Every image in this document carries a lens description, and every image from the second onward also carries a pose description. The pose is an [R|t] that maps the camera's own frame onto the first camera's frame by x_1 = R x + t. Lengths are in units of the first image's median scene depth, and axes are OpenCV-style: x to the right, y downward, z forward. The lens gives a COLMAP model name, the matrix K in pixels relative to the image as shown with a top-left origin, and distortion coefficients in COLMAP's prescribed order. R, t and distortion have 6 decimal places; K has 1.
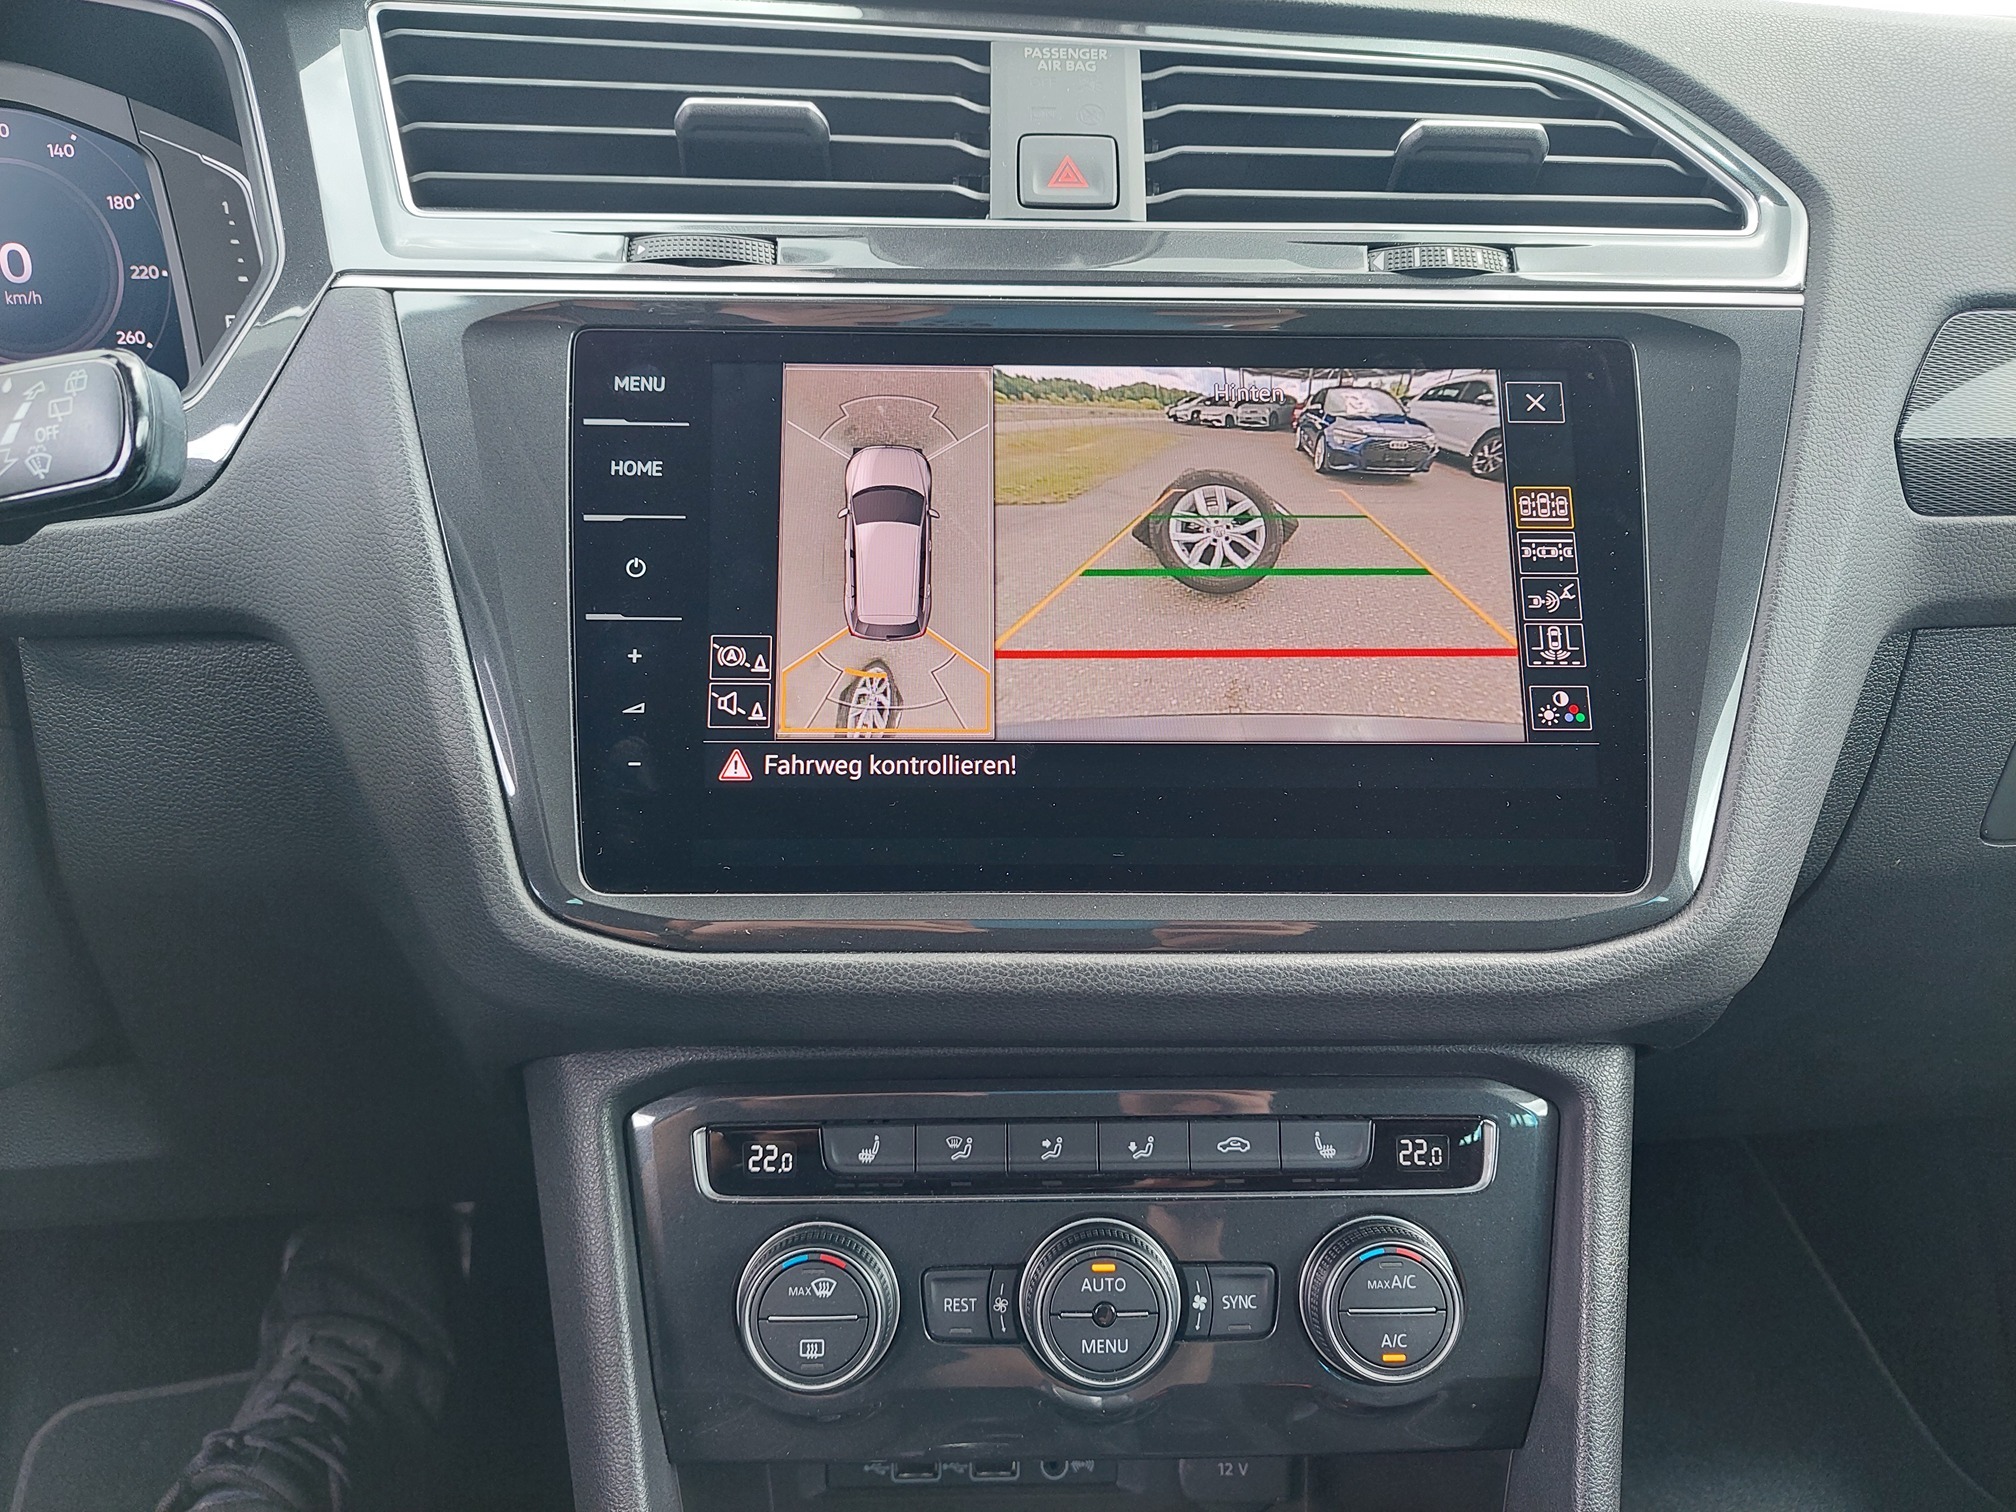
lens RADIAL K [[1449.5, 0, 1000.3], [0, 1449.5, 752.9], [0, 0, 1]] dist [0.035394, -0.013419]
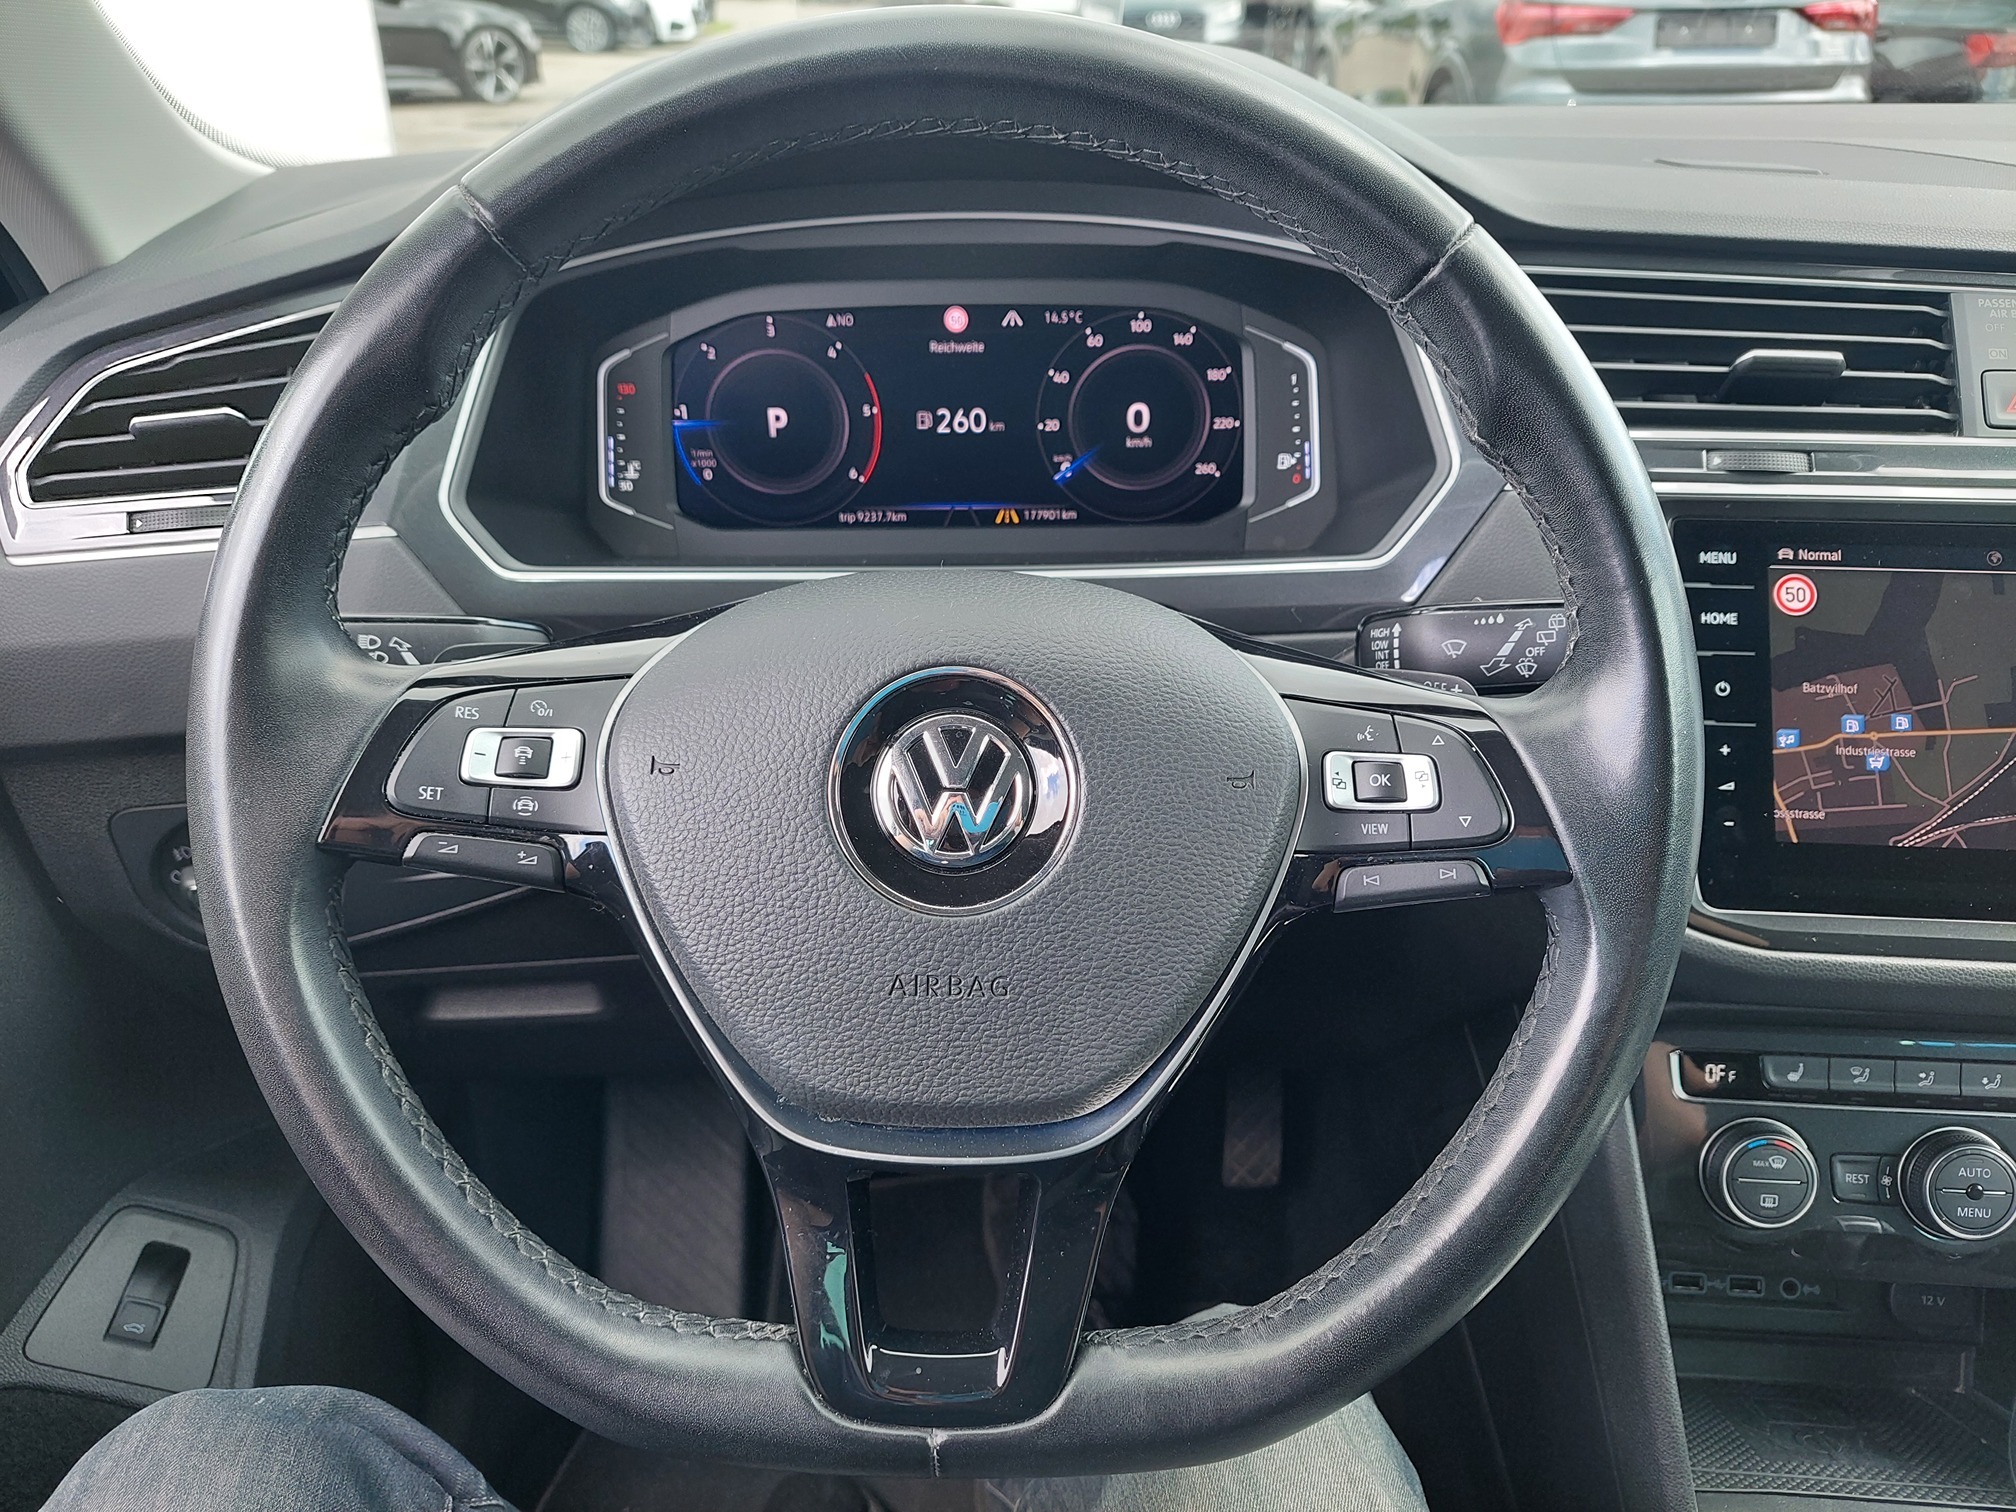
lens RADIAL K [[1449.5, 0, 1039.0], [0, 1449.5, 767.6], [0, 0, 1]] dist [0.035394, -0.013419]
pose [[0.996913, 0.035482, -0.070035, -0.757303], [-0.027877, 0.993898, 0.106726, -0.168812], [0.073395, -0.104444, 0.991819, -0.485457]]
